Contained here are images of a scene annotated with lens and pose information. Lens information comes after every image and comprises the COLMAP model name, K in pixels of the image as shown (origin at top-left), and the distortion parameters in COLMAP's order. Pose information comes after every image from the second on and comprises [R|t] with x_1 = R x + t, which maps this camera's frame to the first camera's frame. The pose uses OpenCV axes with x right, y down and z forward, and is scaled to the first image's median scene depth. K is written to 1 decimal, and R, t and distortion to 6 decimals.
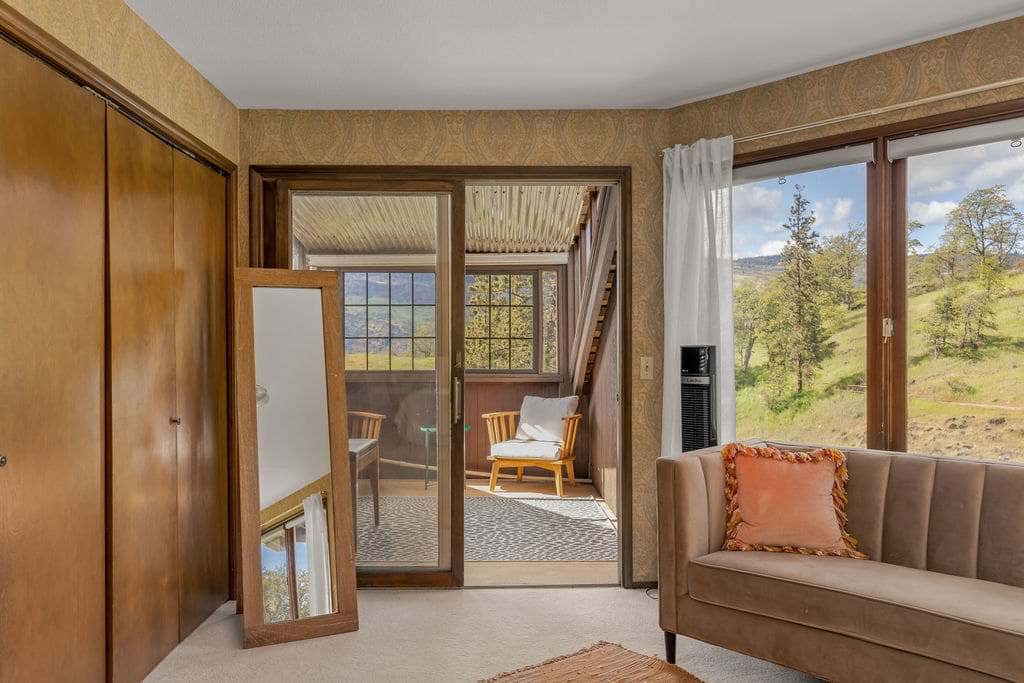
lens RADIAL K [[761.4, 0, 494.8], [0, 761.4, 354.3], [0, 0, 1]] dist [-0.001966, 0.004172]
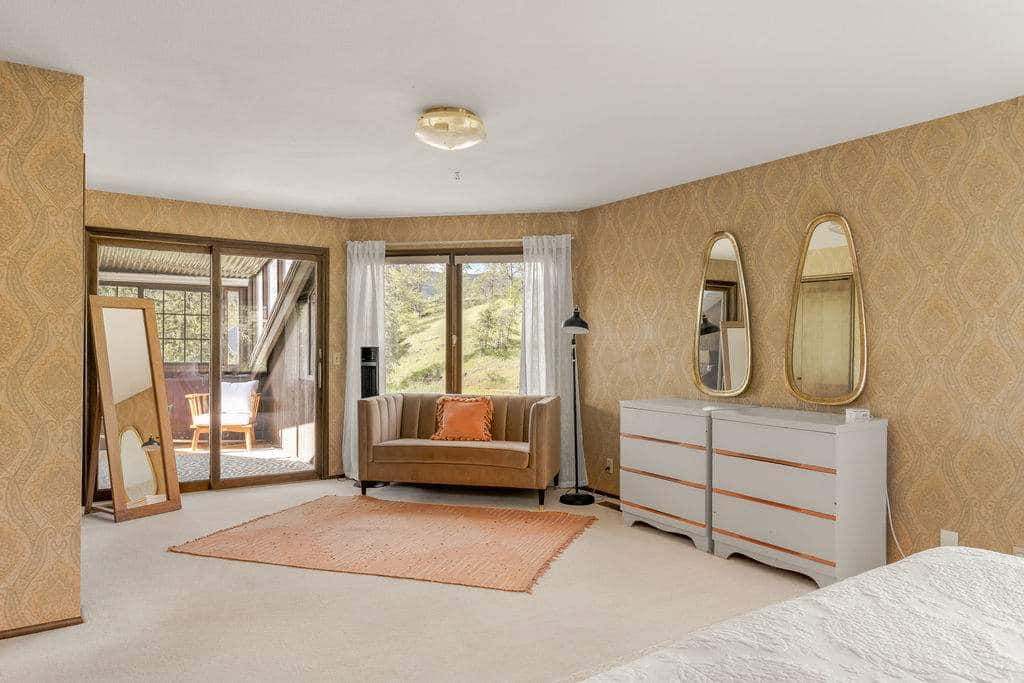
lens RADIAL K [[699.9, 0, 509.0], [0, 699.9, 343.7], [0, 0, 1]] dist [0.075218, 0.000266]
pose [[0.844845, 0.010524, 0.534908, -0.363570], [-0.003360, 0.999891, -0.014365, 0.005706], [-0.535001, 0.010339, 0.844788, -0.666490]]
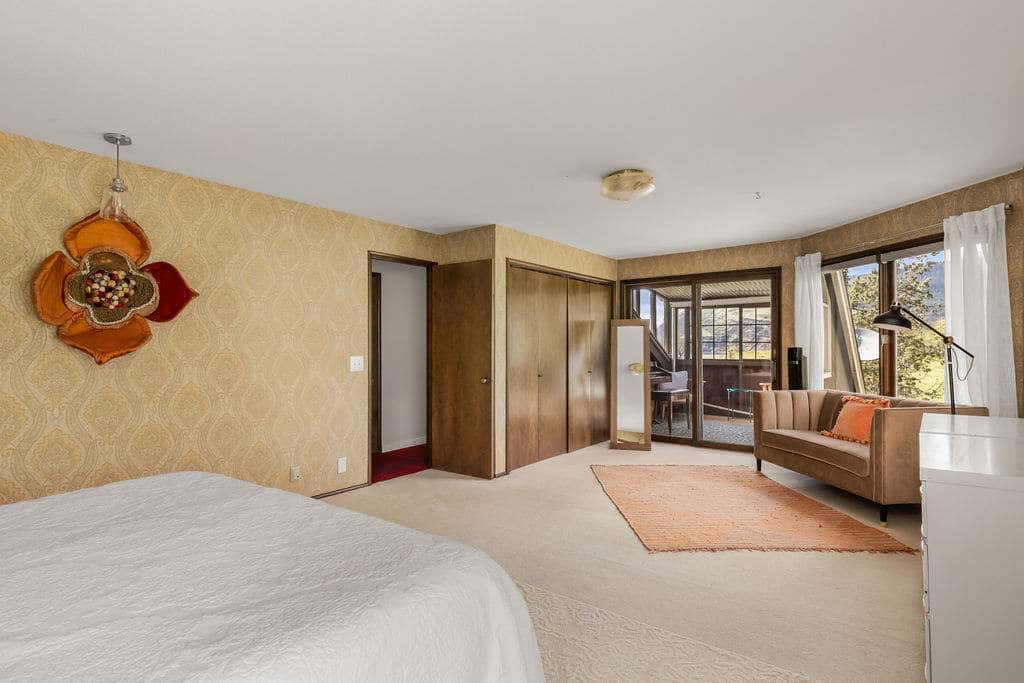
lens RADIAL K [[515.0, 0, 507.4], [0, 515.0, 341.5], [0, 0, 1]] dist [0.021214, 0.000408]
pose [[0.790938, -0.007199, -0.611854, 0.476513], [-0.003764, 0.999855, -0.016630, -0.000245], [0.611885, 0.015457, 0.790796, -0.685716]]
